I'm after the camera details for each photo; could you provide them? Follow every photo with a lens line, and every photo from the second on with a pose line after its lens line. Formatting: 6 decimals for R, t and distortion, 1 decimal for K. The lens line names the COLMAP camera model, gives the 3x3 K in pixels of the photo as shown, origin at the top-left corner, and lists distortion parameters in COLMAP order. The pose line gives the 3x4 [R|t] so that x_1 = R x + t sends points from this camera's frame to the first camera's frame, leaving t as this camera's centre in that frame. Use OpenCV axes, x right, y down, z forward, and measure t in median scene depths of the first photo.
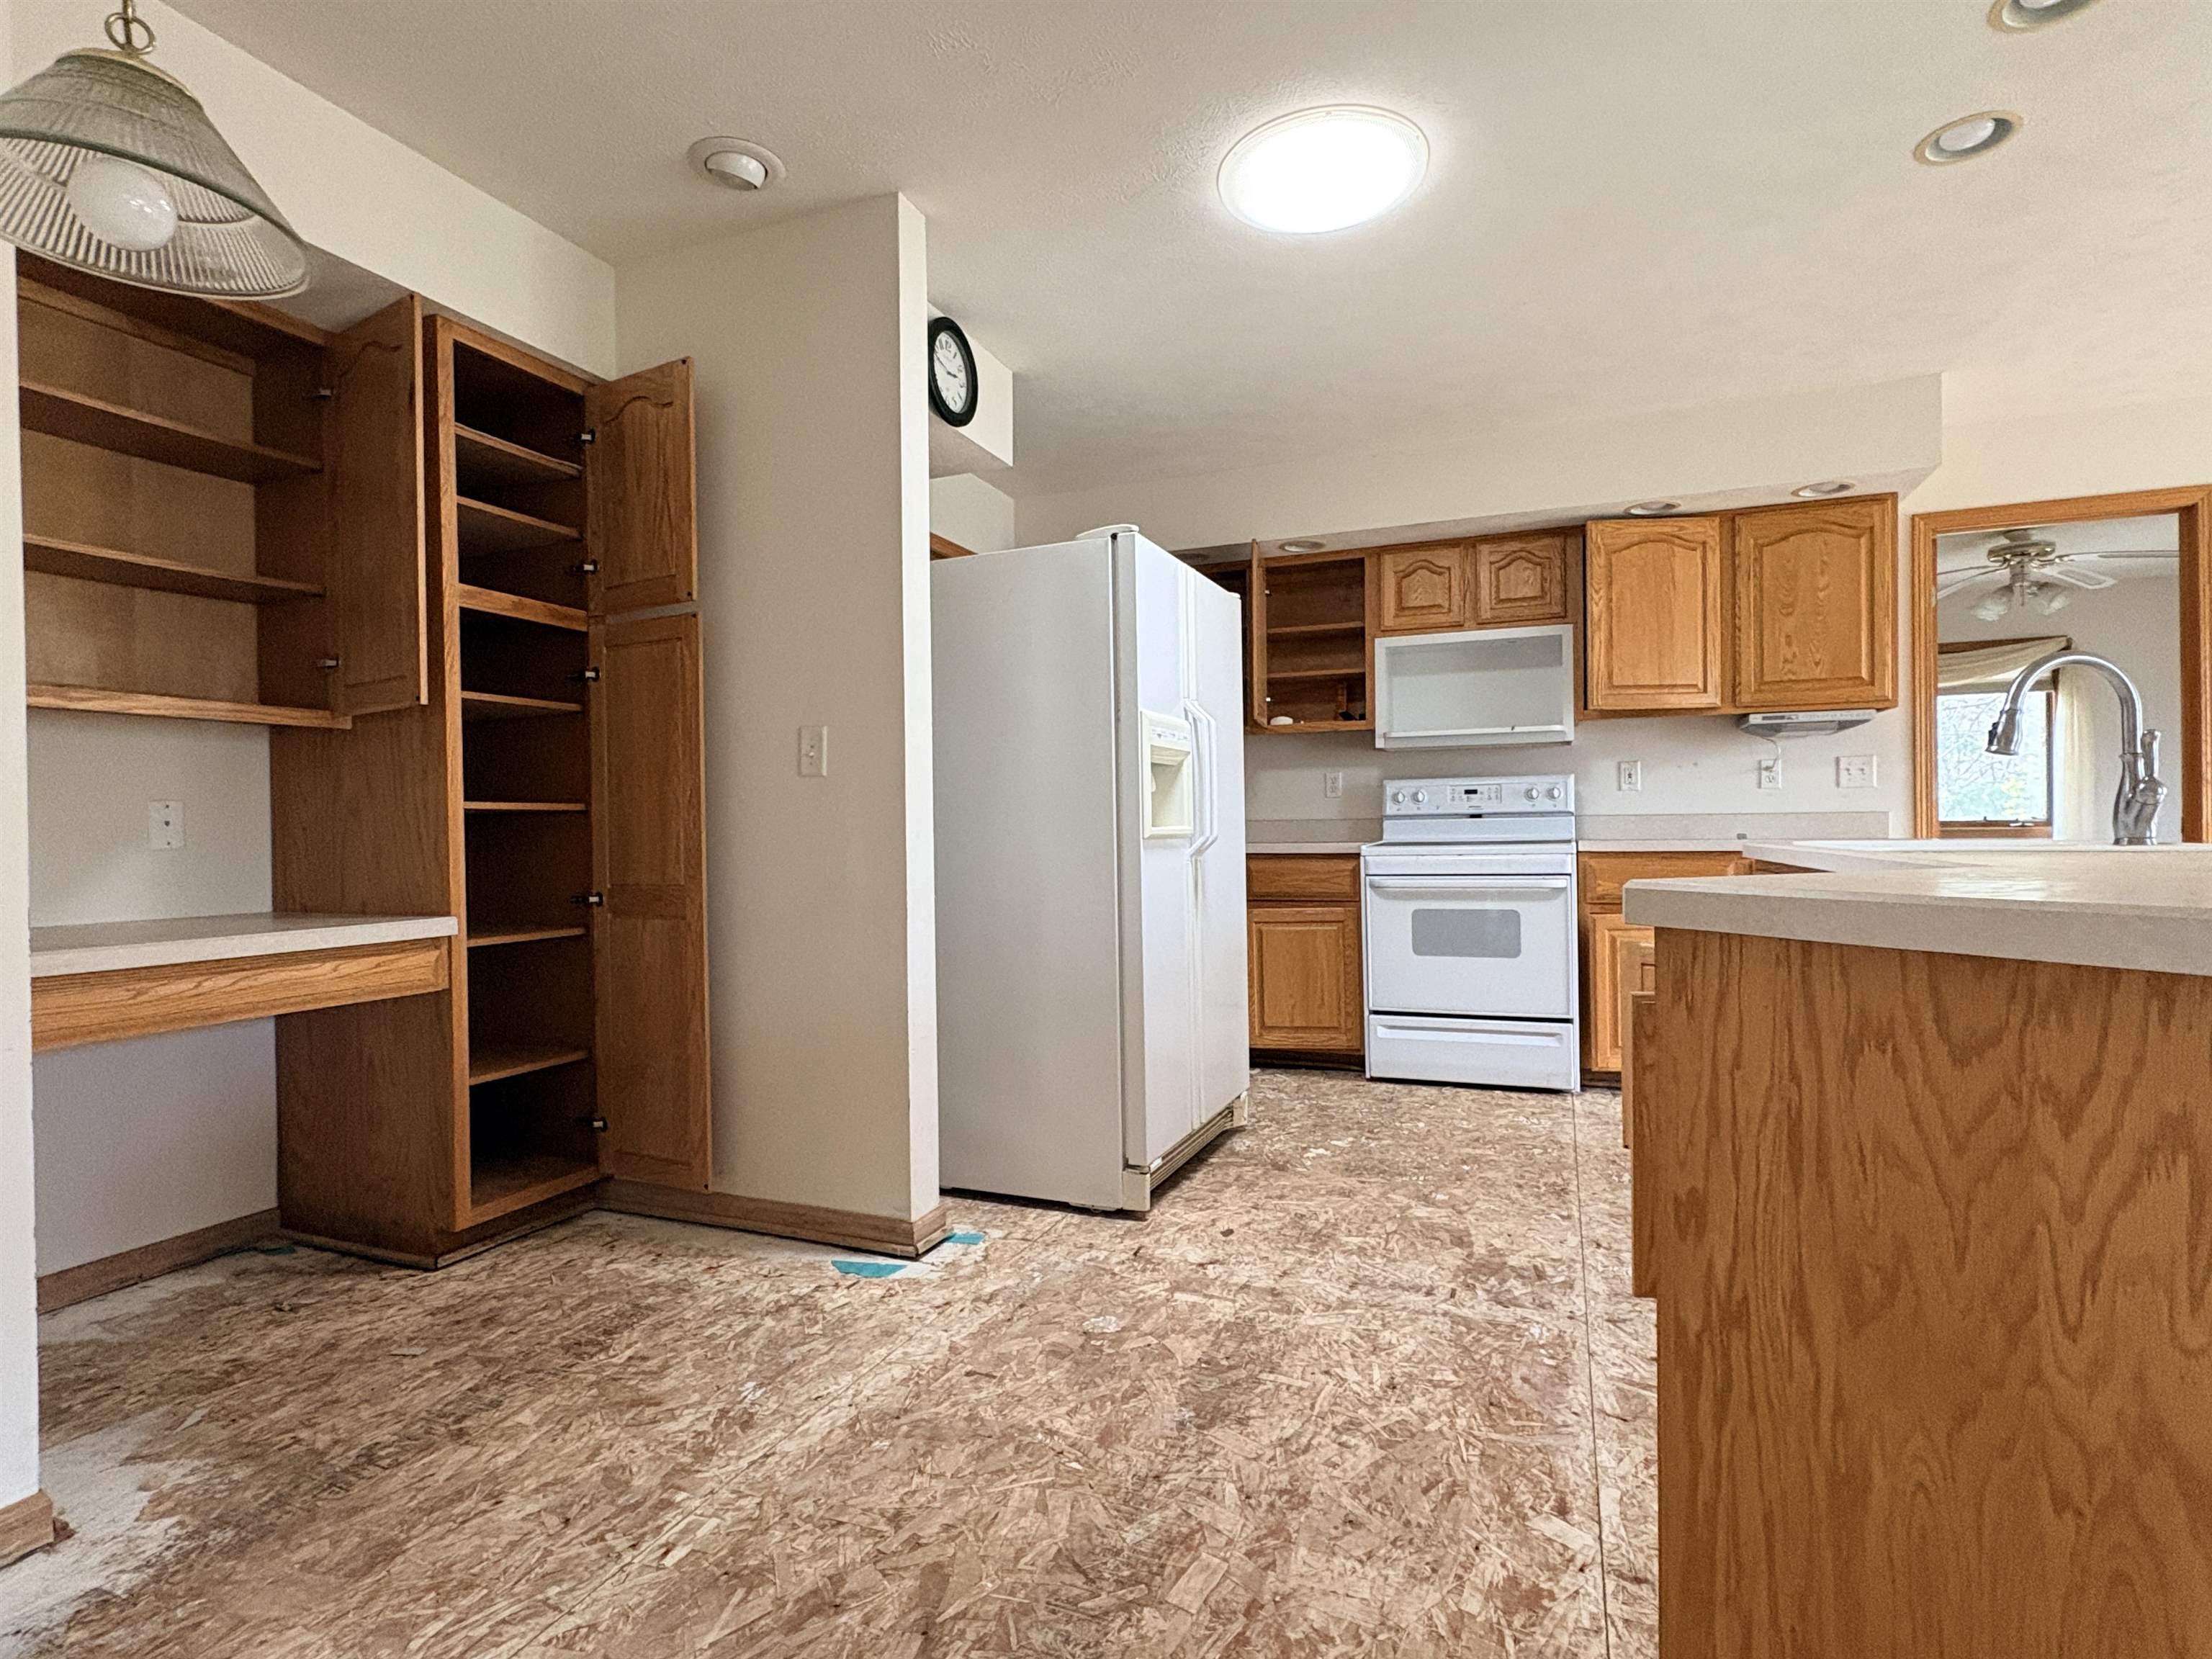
lens RADIAL K [[1114.8, 0, 1099.3], [0, 1114.8, 834.9], [0, 0, 1]] dist [-0.001075, 0.000423]
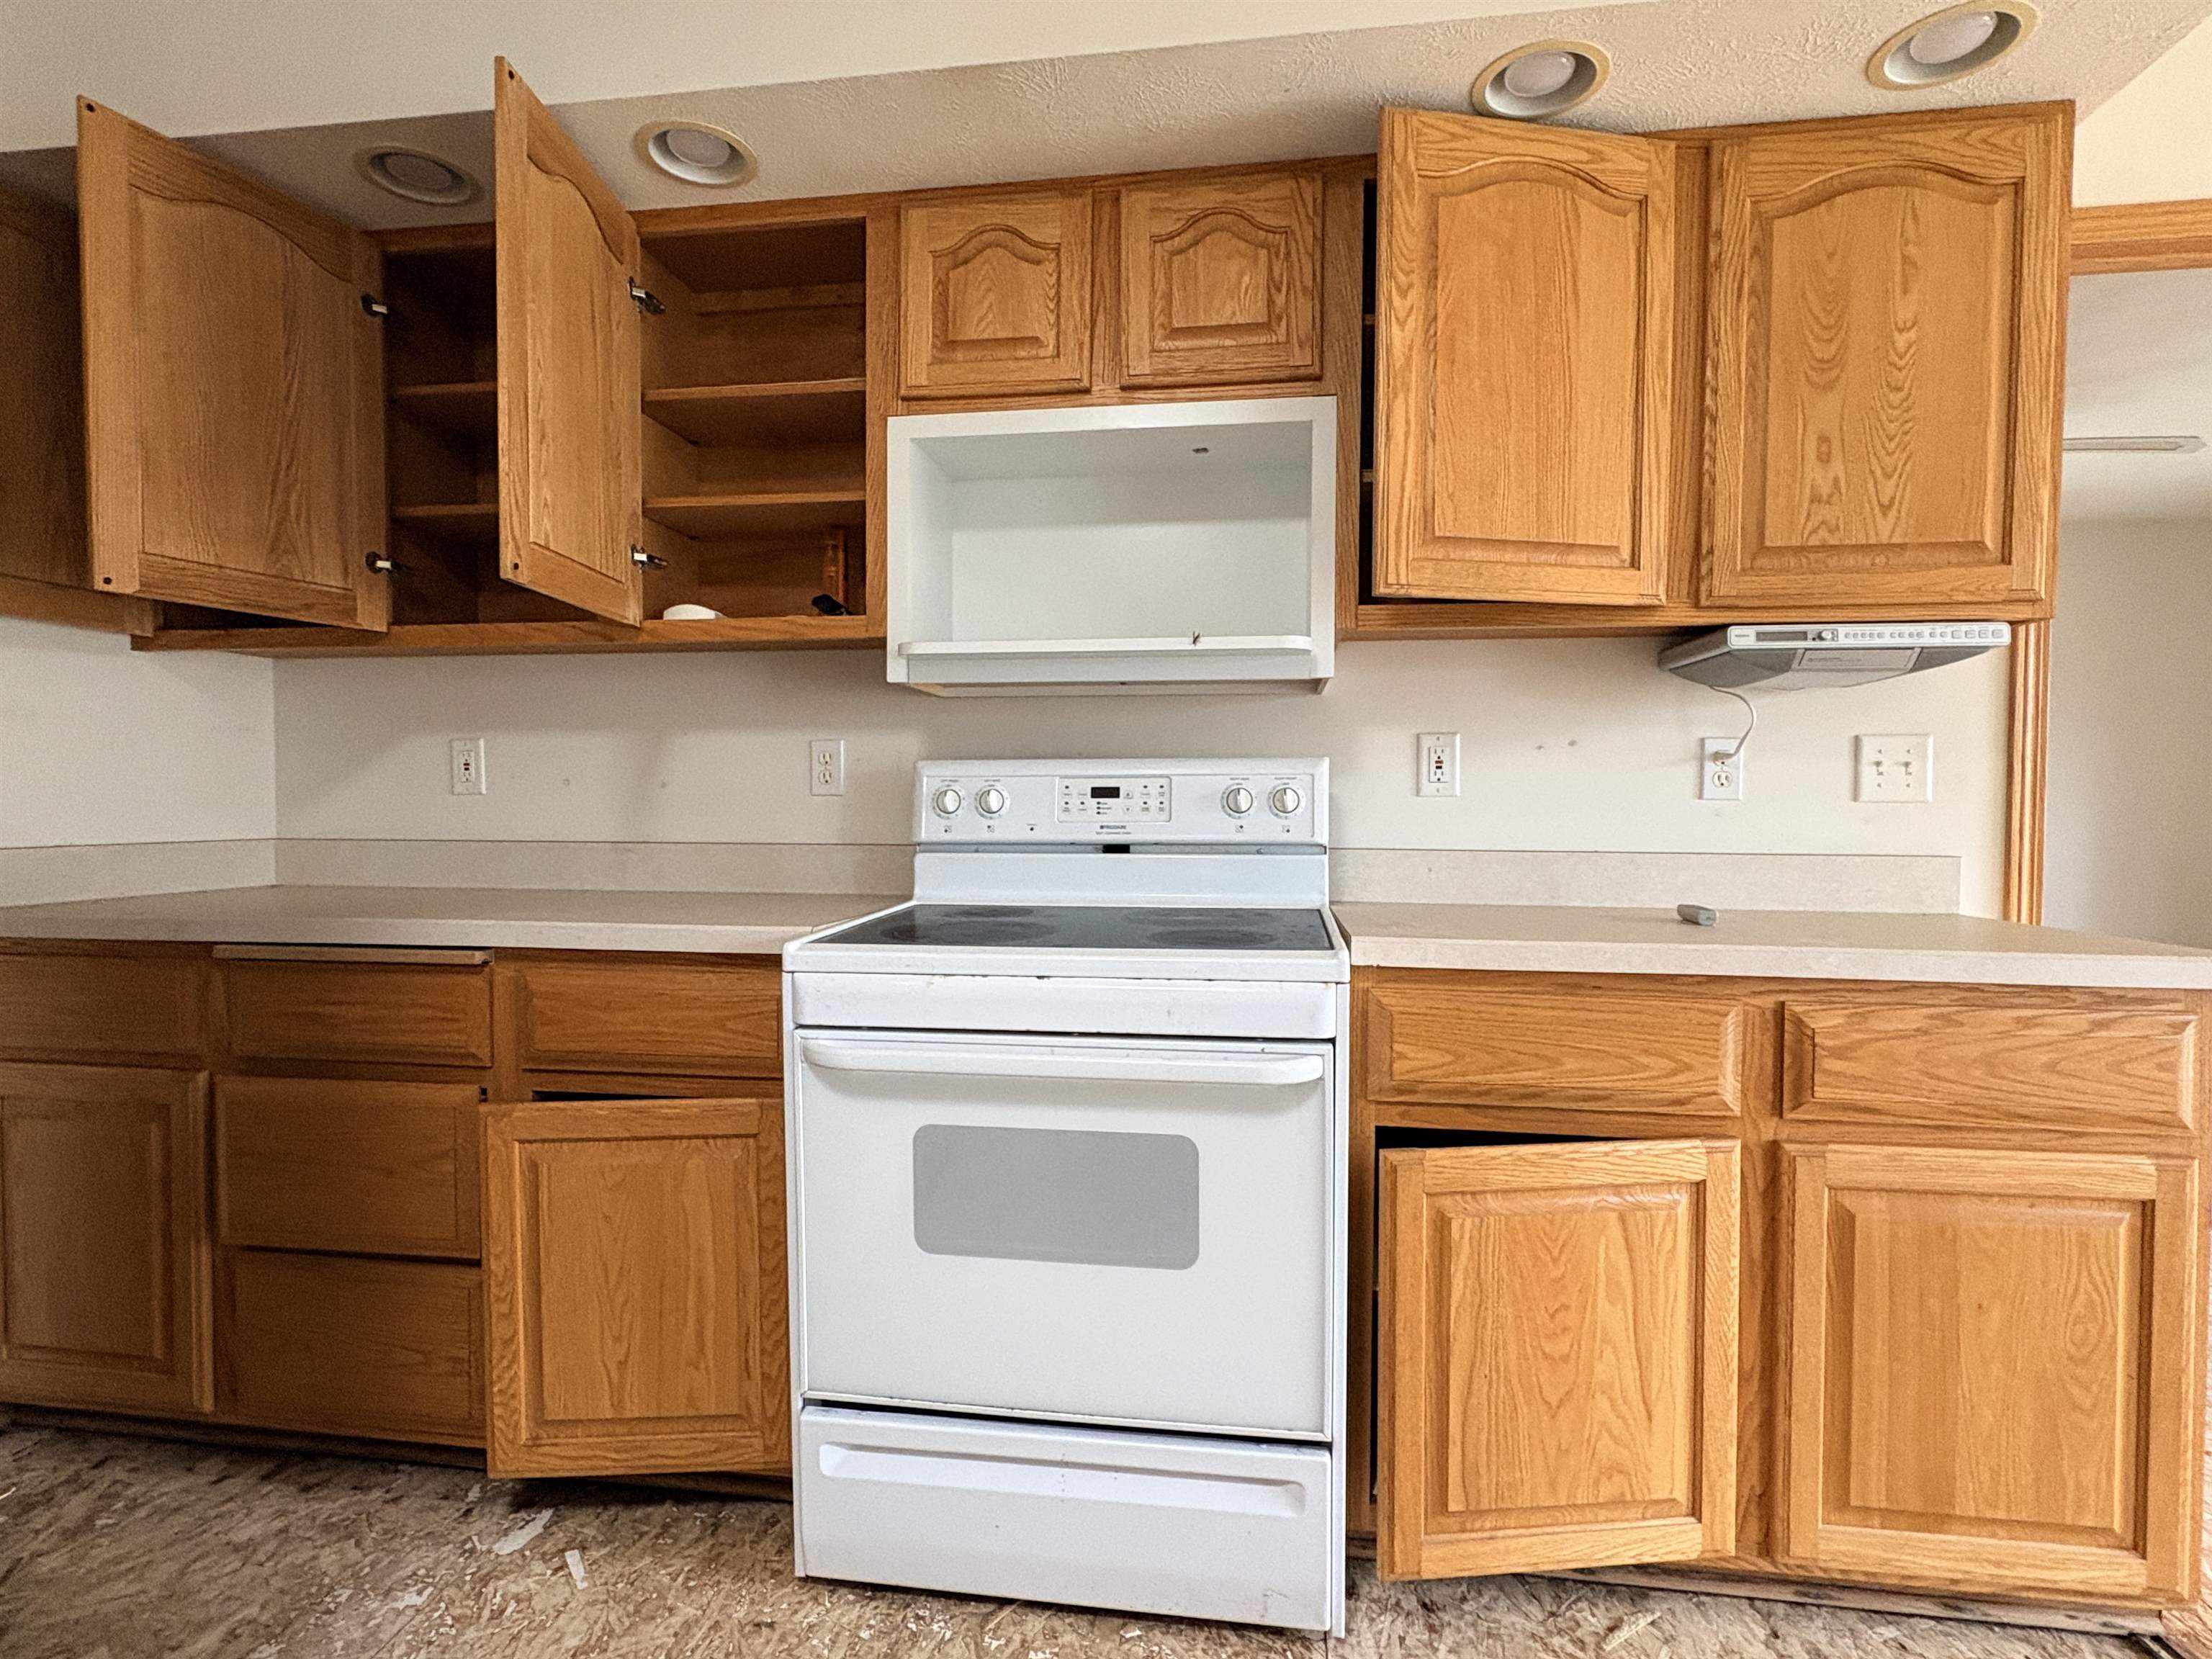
lens RADIAL K [[1114.8, 0, 1099.3], [0, 1114.8, 834.9], [0, 0, 1]] dist [-0.001075, 0.000423]
pose [[0.971098, 0.009485, 0.238493, 0.245083], [-0.014878, 0.999672, 0.020824, -0.033521], [-0.238217, -0.023771, 0.970921, 0.623490]]
